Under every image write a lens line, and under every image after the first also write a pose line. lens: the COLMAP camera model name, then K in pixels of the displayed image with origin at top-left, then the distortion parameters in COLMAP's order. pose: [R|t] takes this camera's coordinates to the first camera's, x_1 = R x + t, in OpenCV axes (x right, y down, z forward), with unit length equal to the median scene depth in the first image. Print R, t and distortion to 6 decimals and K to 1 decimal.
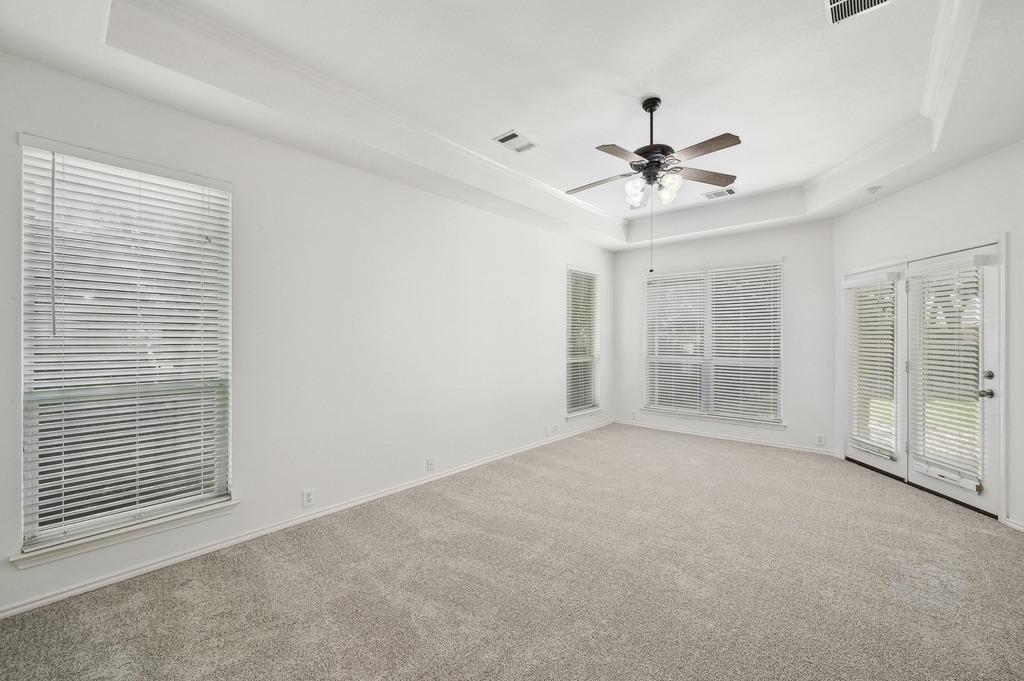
lens RADIAL K [[409.5, 0, 513.2], [0, 409.5, 339.4], [0, 0, 1]] dist [0.001192, 0.000187]
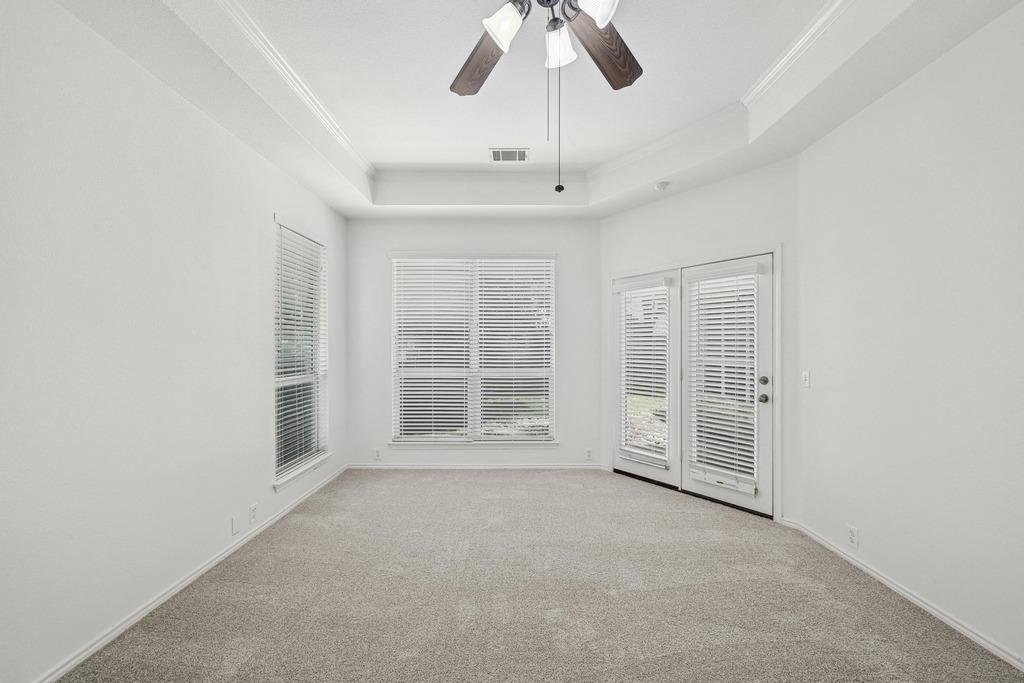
lens RADIAL K [[405.9, 0, 511.8], [0, 405.9, 348.6], [0, 0, 1]] dist [0.000318, -0.000225]
pose [[0.747174, -0.004147, 0.664616, 0.005531], [0.001738, 0.999989, 0.004285, 0.001071], [-0.664626, -0.002046, 0.747173, 0.460818]]
